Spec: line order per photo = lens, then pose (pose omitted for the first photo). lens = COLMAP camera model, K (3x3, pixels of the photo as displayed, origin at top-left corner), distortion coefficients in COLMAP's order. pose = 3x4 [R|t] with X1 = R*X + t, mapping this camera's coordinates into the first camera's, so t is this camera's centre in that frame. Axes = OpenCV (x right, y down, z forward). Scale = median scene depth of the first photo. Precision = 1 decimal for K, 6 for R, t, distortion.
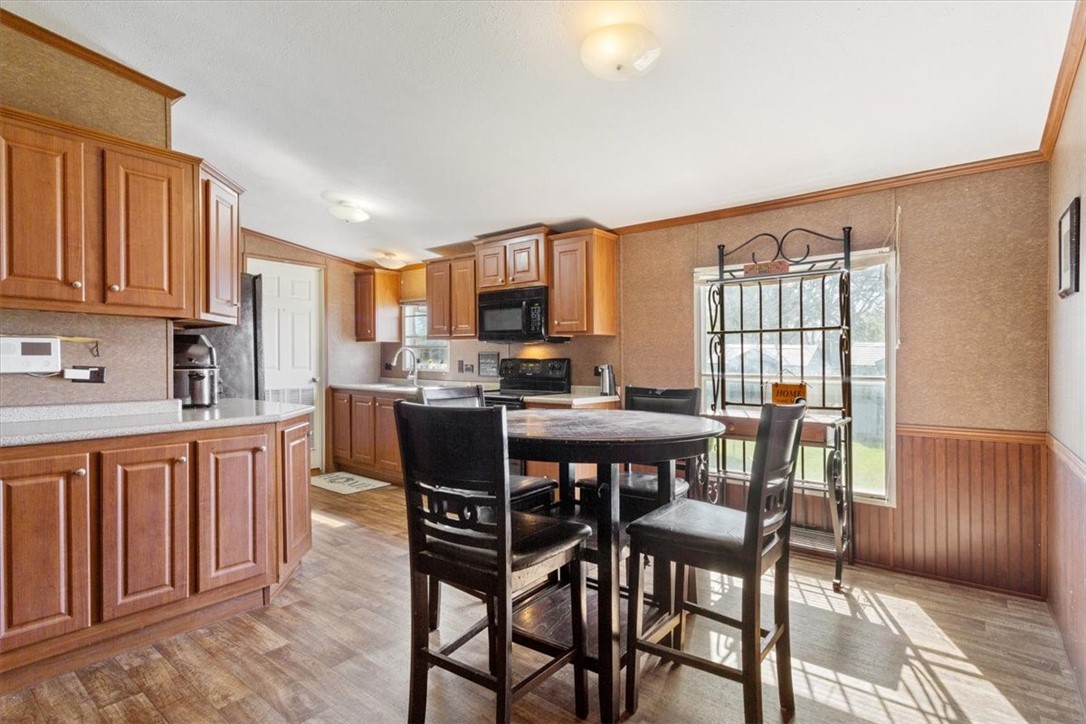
lens RADIAL K [[516.1, 0, 514.4], [0, 516.1, 390.1], [0, 0, 1]] dist [0.001415, 0.001566]
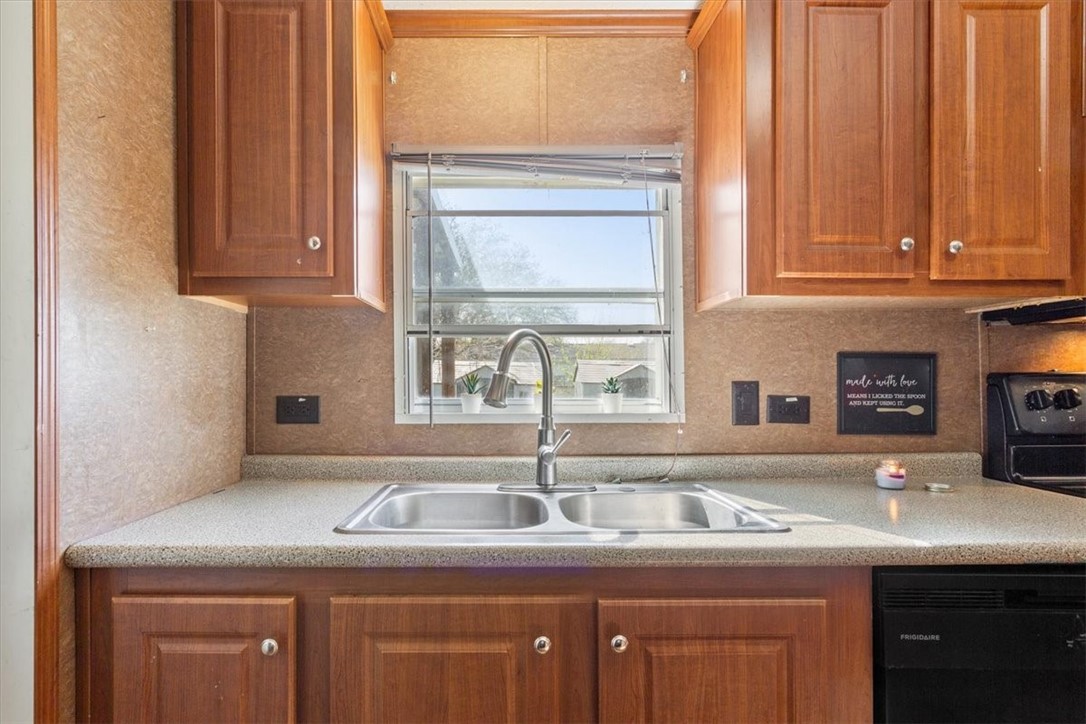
lens RADIAL K [[549.8, 0, 509.5], [0, 549.8, 380.9], [0, 0, 1]] dist [-0.003180, -0.000037]
pose [[0.744263, -0.006867, 0.667852, -0.404194], [0.047736, 0.997937, -0.042937, -0.051663], [-0.666179, 0.063837, 0.743055, 0.871685]]
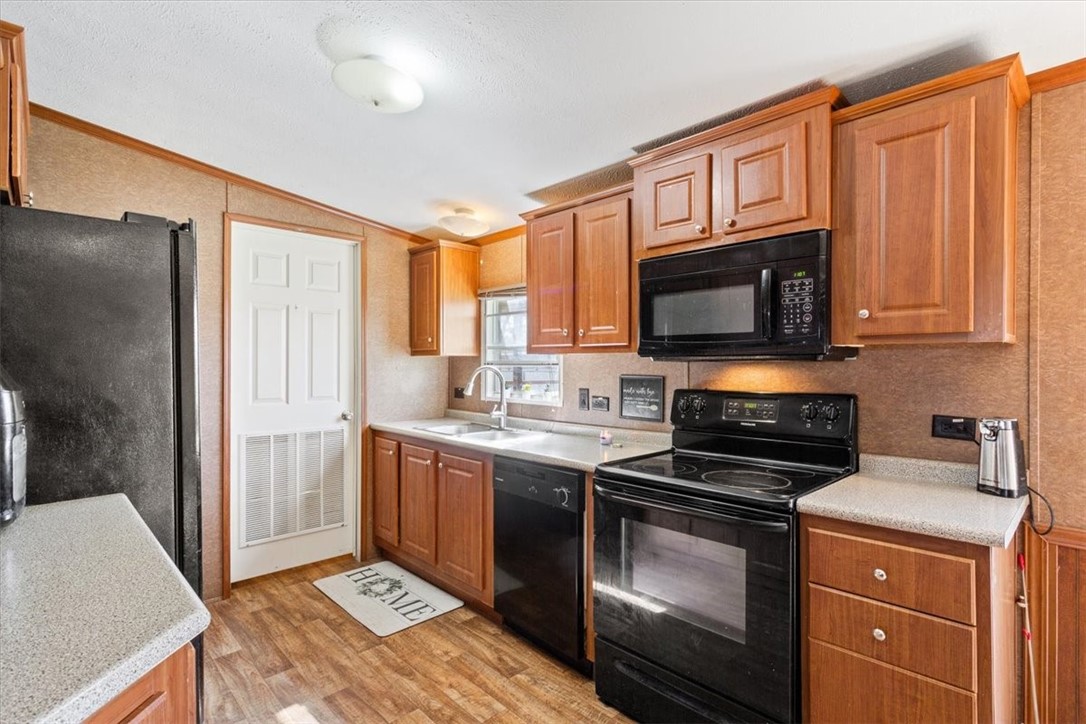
lens RADIAL K [[516.1, 0, 527.7], [0, 516.1, 369.4], [0, 0, 1]] dist [0.001415, 0.001566]
pose [[0.995031, -0.005486, -0.099415, -0.110379], [0.000366, 0.998675, -0.051456, -0.049540], [0.099565, 0.051164, 0.993715, 0.427161]]
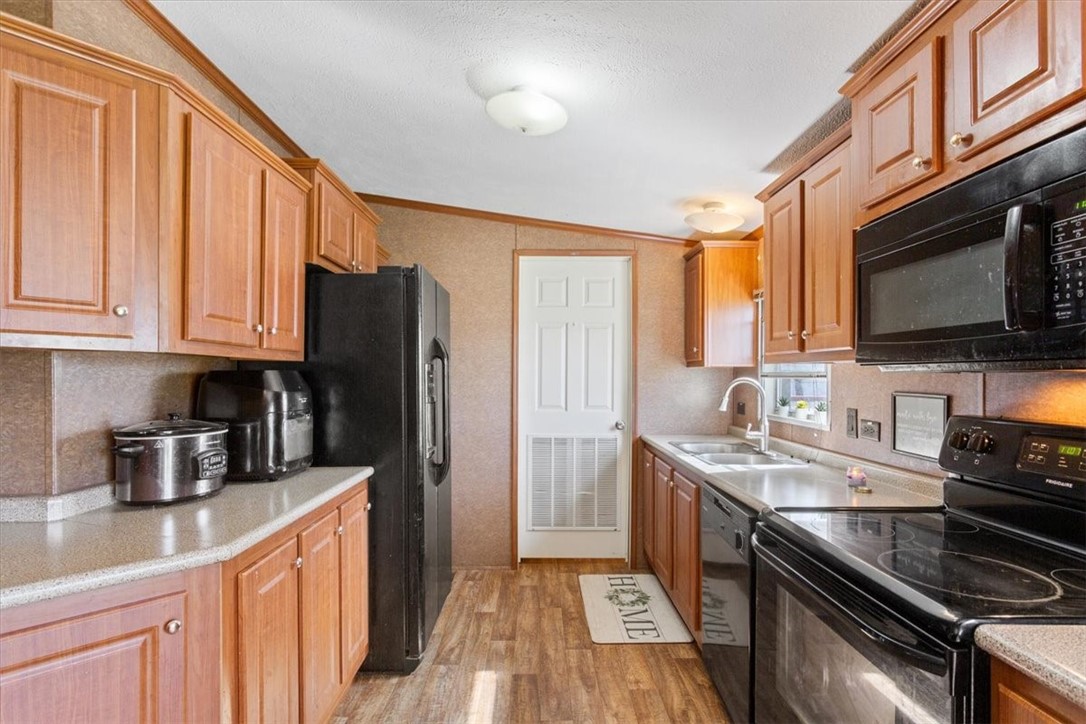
lens RADIAL K [[516.1, 0, 543.3], [0, 516.1, 380.2], [0, 0, 1]] dist [0.001415, 0.001566]
pose [[0.675758, 0.001527, -0.737122, 0.038842], [-0.043033, 0.998374, -0.037383, -0.054488], [0.735866, 0.056982, 0.674725, 0.526514]]
